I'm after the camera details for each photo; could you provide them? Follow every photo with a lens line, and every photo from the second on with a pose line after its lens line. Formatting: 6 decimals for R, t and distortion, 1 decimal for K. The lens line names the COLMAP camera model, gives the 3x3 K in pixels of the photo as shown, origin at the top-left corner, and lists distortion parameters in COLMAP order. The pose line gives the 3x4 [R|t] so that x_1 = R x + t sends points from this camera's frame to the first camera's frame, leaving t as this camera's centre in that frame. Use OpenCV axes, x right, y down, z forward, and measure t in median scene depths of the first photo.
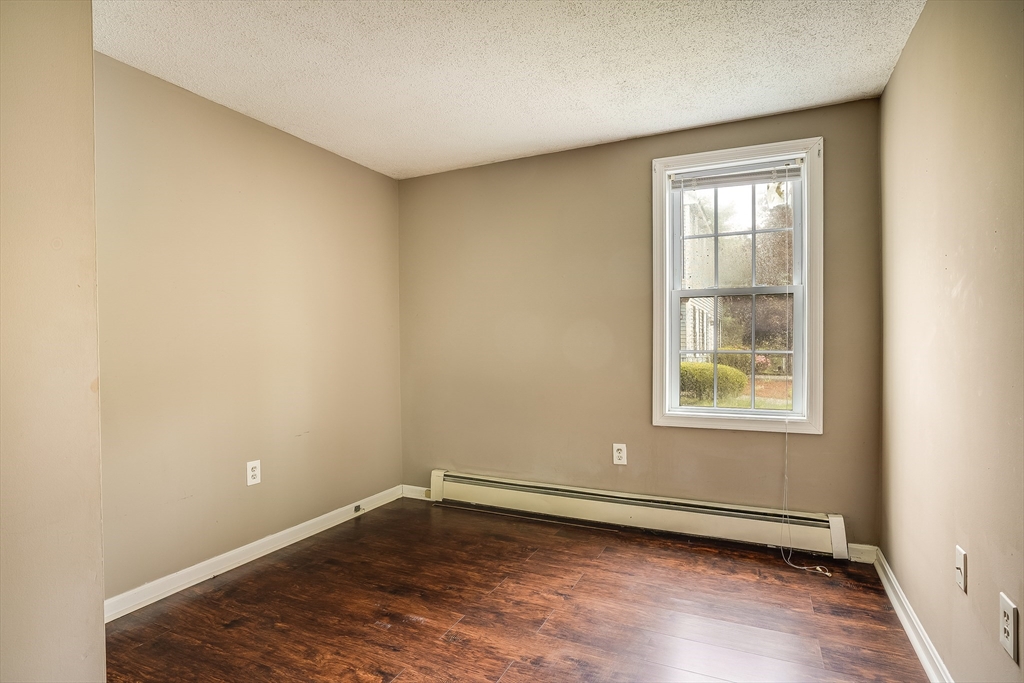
lens RADIAL K [[534.1, 0, 512.0], [0, 534.1, 341.5], [0, 0, 1]] dist [-0.045861, 0.028626]
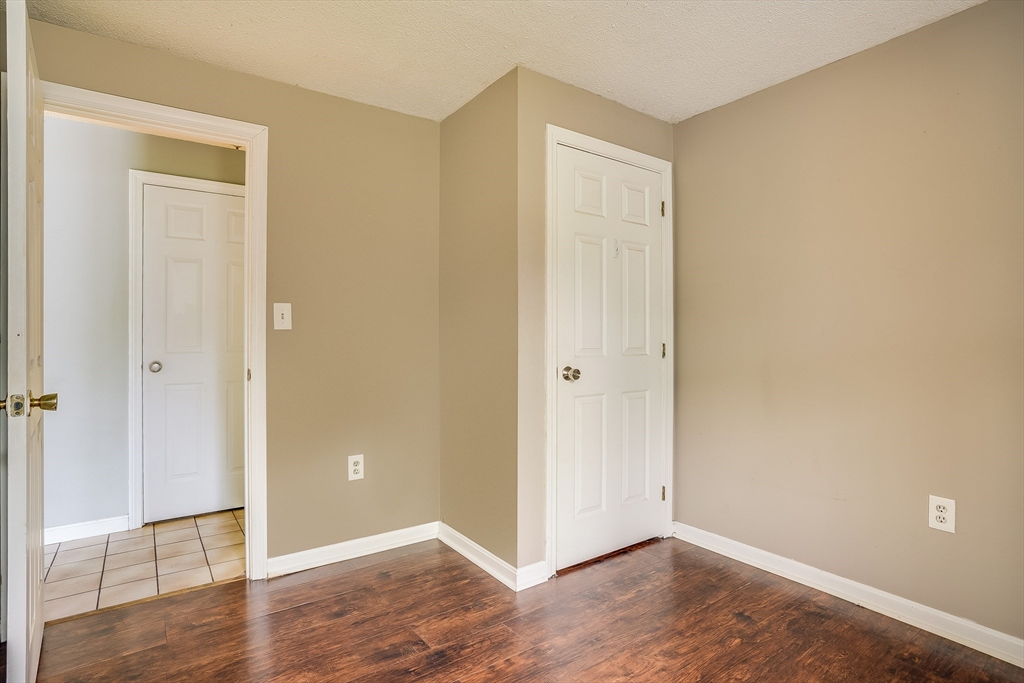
lens RADIAL K [[534.1, 0, 512.0], [0, 534.1, 341.5], [0, 0, 1]] dist [-0.045861, 0.028626]
pose [[-0.501321, 0.013496, -0.865156, 0.502446], [0.009498, 0.999904, 0.010094, 0.003408], [0.865209, -0.003157, -0.501401, 1.044089]]
